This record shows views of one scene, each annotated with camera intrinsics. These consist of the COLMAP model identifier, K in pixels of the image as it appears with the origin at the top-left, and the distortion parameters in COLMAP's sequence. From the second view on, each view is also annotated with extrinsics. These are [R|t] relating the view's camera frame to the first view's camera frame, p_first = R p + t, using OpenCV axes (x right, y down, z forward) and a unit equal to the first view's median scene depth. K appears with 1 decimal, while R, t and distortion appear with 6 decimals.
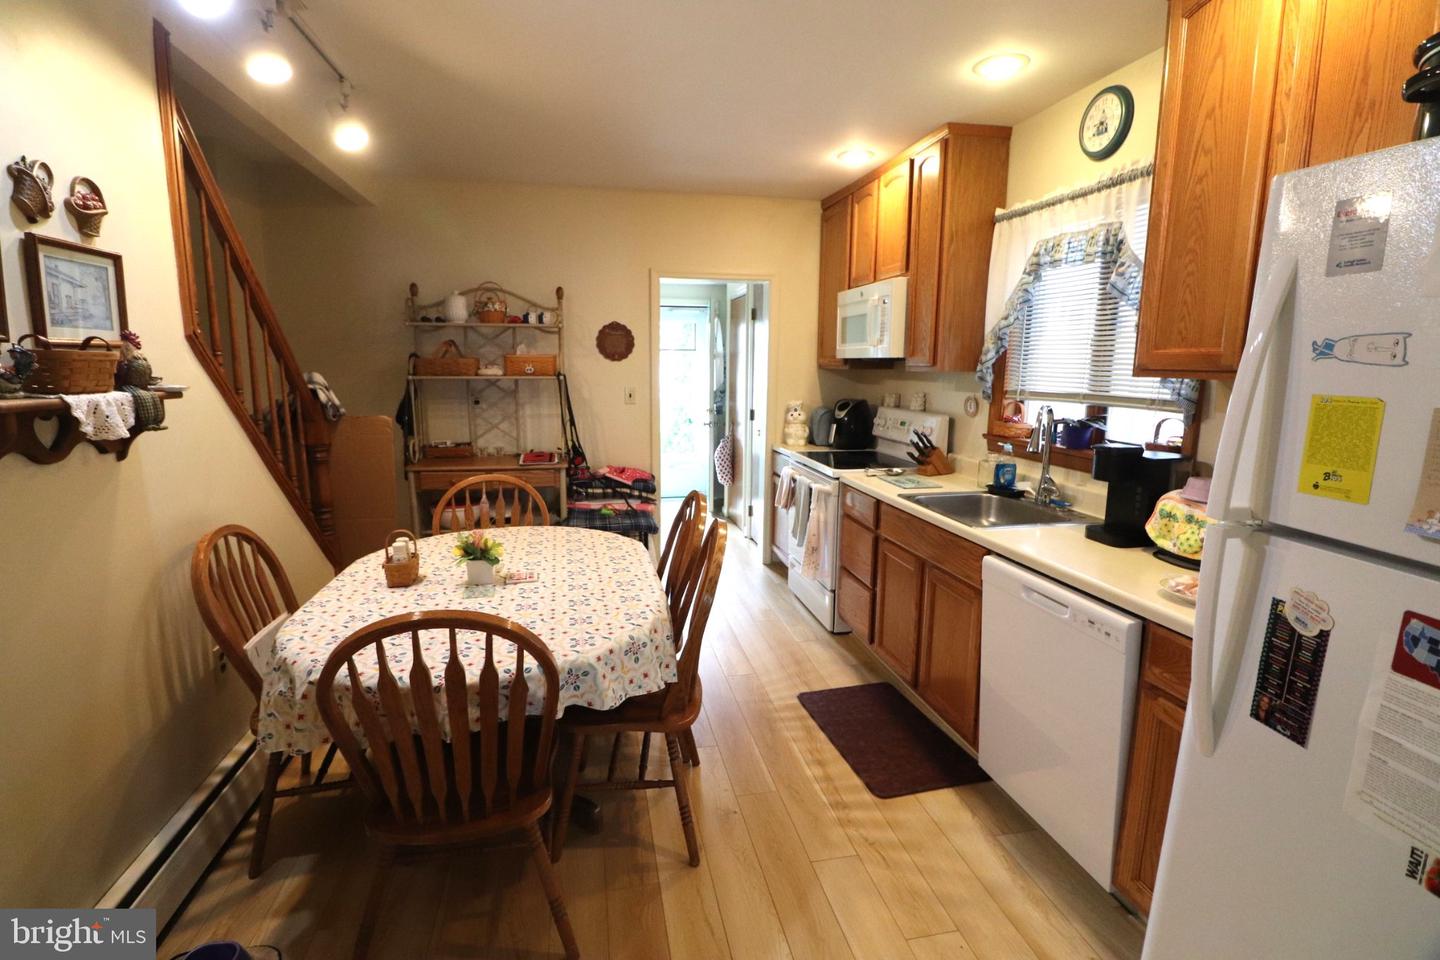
lens RADIAL K [[666.9, 0, 717.2], [0, 666.9, 487.0], [0, 0, 1]] dist [-0.016124, -0.007566]
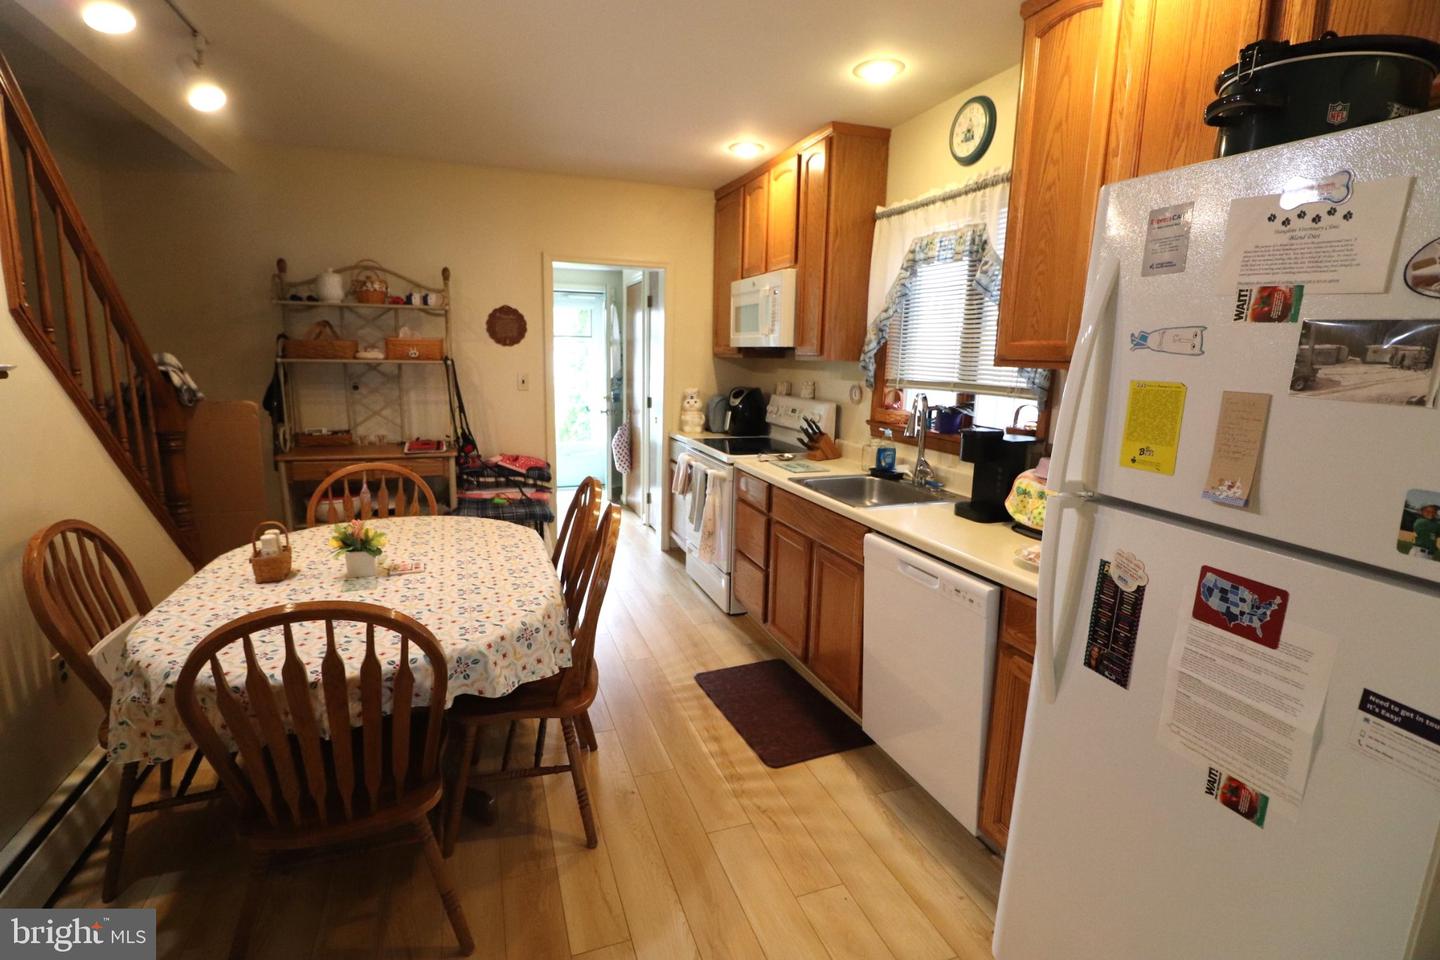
lens RADIAL K [[666.9, 0, 719.2], [0, 666.9, 484.9], [0, 0, 1]] dist [-0.016124, -0.007566]
pose [[0.988640, -0.012988, 0.149740, 0.010489], [0.011109, 0.999849, 0.013384, 0.007593], [-0.149891, -0.011568, 0.988635, -0.015214]]
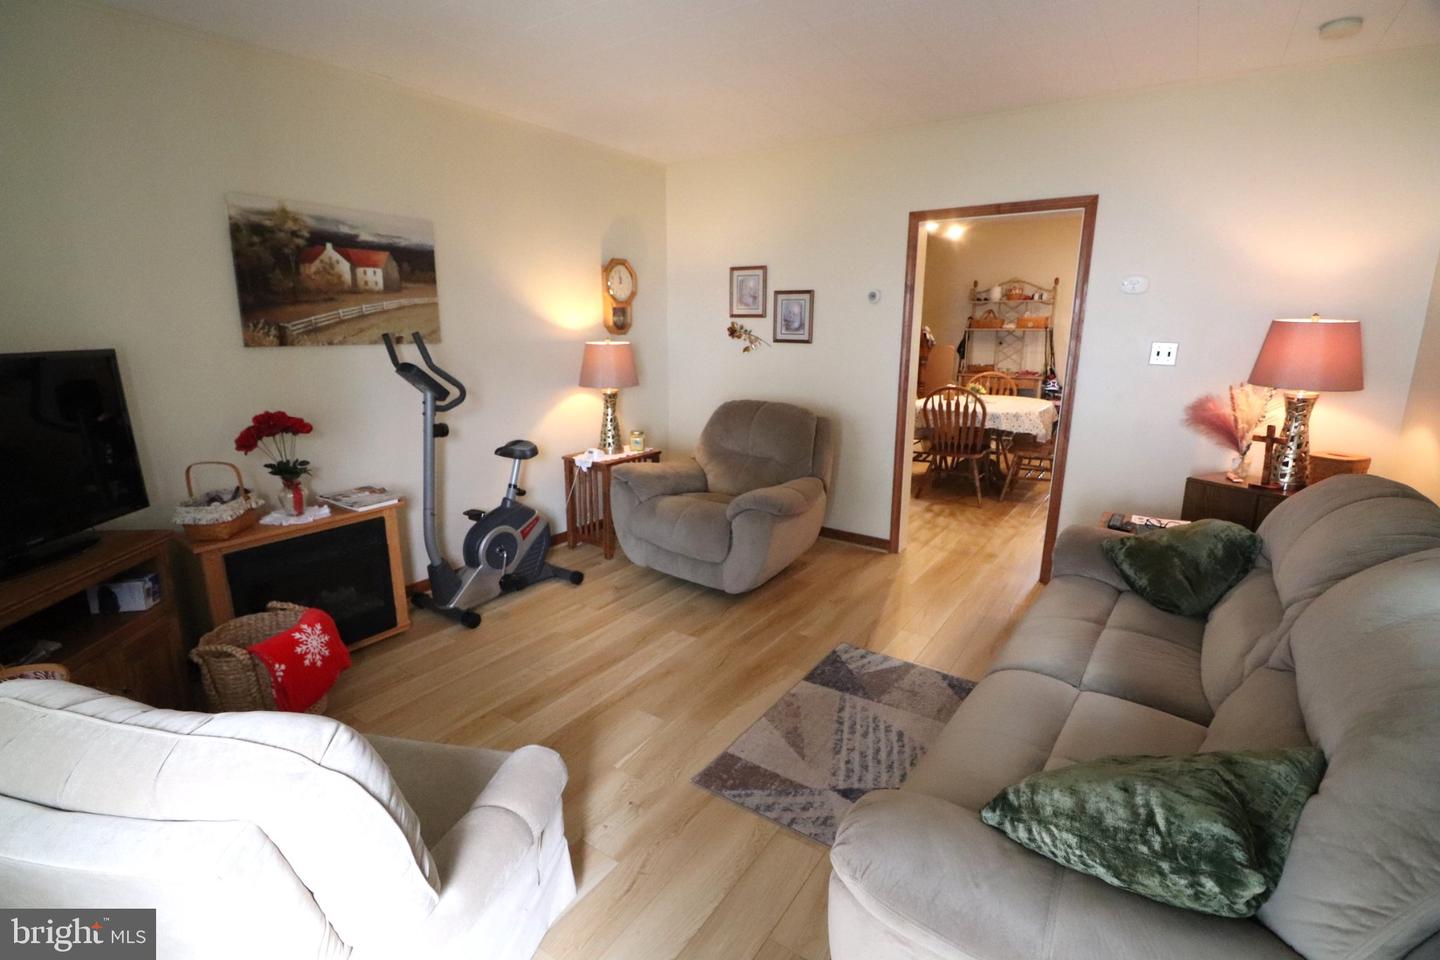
lens RADIAL K [[666.9, 0, 717.4], [0, 666.9, 479.9], [0, 0, 1]] dist [-0.016124, -0.007566]
pose [[0.693832, 0.154931, -0.703274, 0.883864], [-0.120640, 0.987789, 0.098589, 0.316432], [0.709960, 0.016439, 0.704050, -1.673057]]
